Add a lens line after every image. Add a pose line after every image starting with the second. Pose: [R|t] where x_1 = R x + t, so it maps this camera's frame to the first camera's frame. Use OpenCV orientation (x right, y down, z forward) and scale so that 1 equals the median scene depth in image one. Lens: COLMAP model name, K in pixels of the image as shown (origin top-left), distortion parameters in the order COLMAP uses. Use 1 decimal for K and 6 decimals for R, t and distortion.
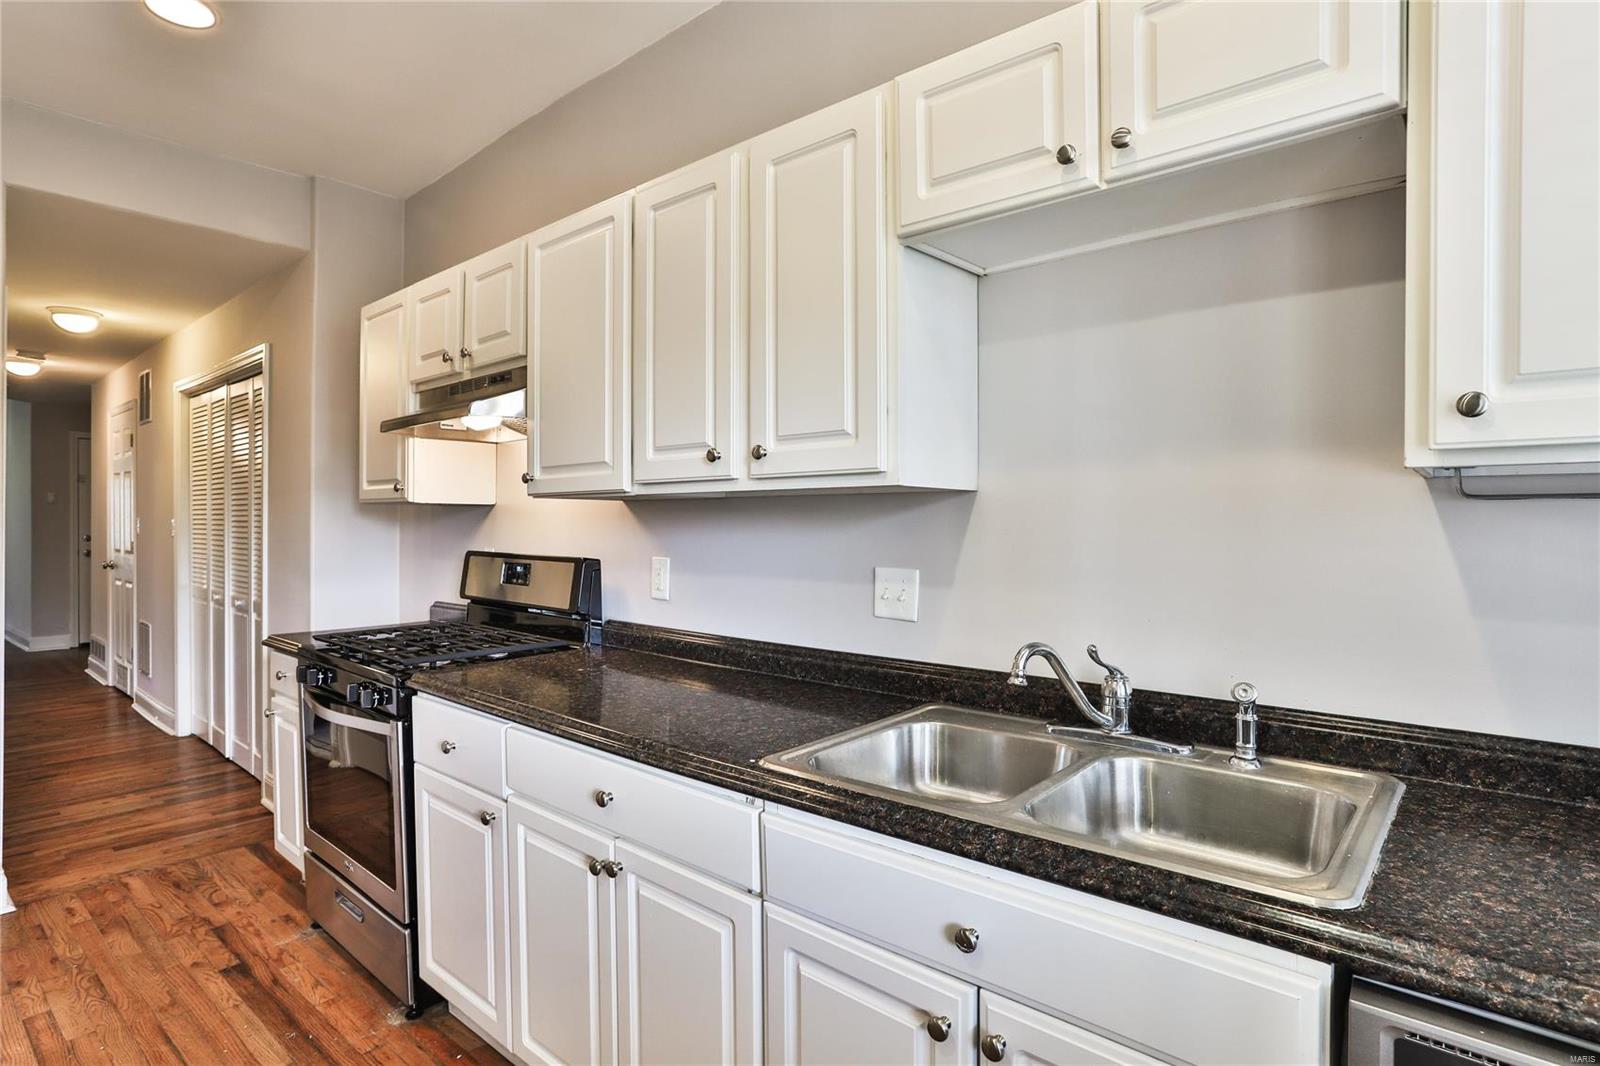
lens RADIAL K [[840.2, 0, 800.1], [0, 840.2, 511.8], [0, 0, 1]] dist [-0.064066, 0.030634]
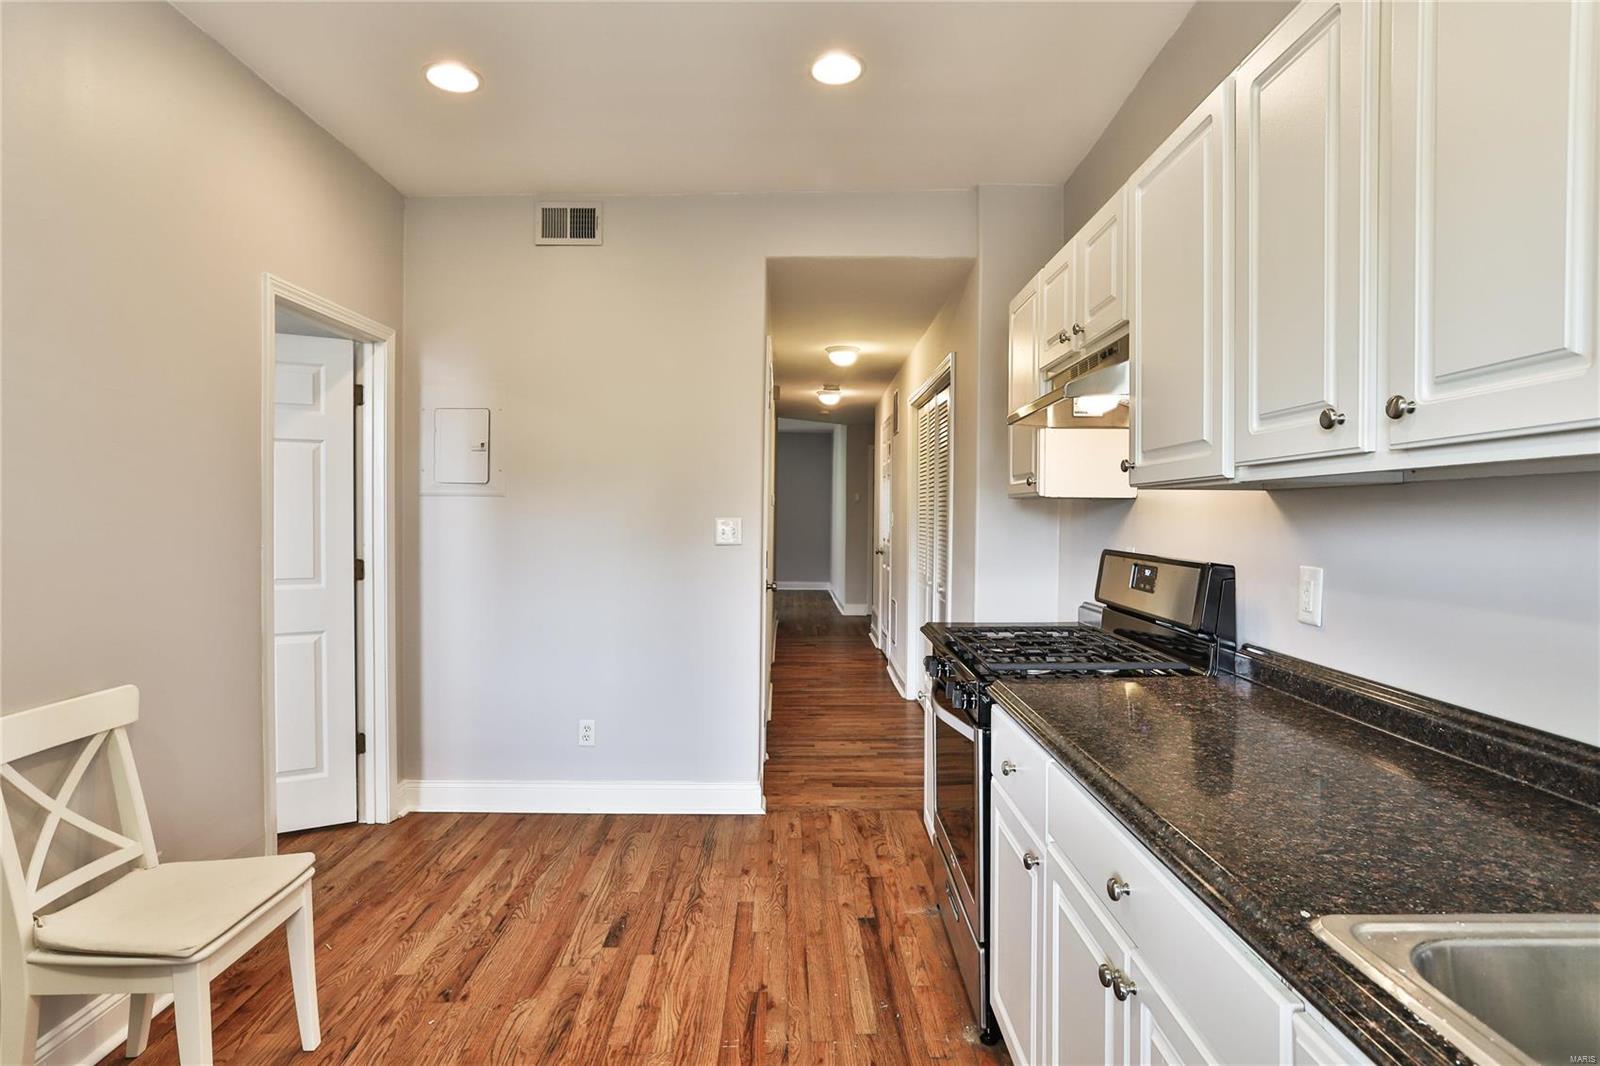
lens RADIAL K [[838.2, 0, 785.4], [0, 838.2, 520.1], [0, 0, 1]] dist [-0.057179, 0.030808]
pose [[0.641522, 0.004512, -0.767092, 0.084500], [0.008739, 0.999875, 0.013190, 0.000259], [0.767055, -0.015165, 0.641402, 0.180820]]
